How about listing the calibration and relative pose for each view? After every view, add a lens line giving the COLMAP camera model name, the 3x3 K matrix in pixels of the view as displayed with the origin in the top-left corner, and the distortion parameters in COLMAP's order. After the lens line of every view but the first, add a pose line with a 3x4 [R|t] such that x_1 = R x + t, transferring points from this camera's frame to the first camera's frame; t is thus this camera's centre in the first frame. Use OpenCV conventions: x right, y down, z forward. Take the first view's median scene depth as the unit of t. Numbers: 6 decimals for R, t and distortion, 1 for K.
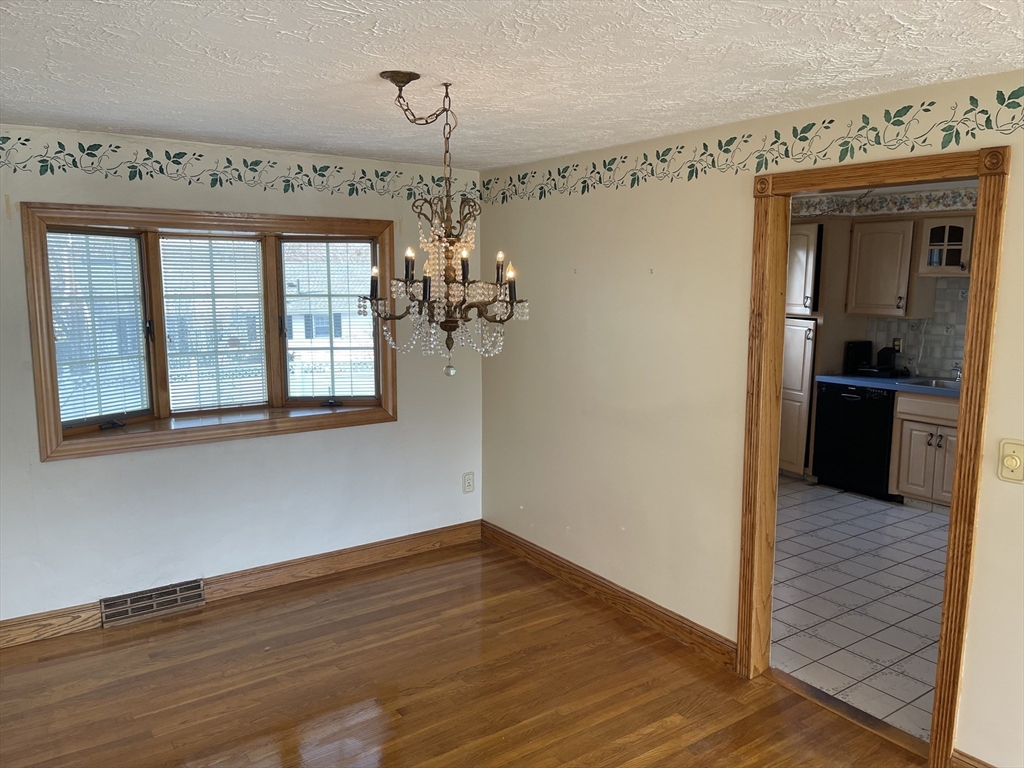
lens RADIAL K [[775.5, 0, 513.3], [0, 775.5, 385.9], [0, 0, 1]] dist [0.076094, -0.088560]
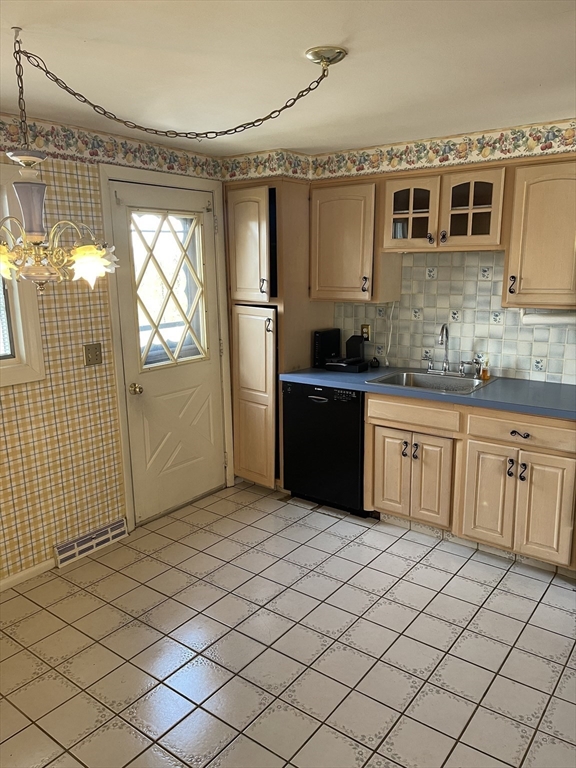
lens RADIAL K [[581.0, 0, 288.5], [0, 581.0, 388.3], [0, 0, 1]] dist [0.070766, -0.083815]
pose [[0.951635, -0.078414, 0.297055, 0.214975], [0.058466, 0.995433, 0.075465, -0.045931], [-0.301616, -0.054447, 0.951874, 0.415694]]
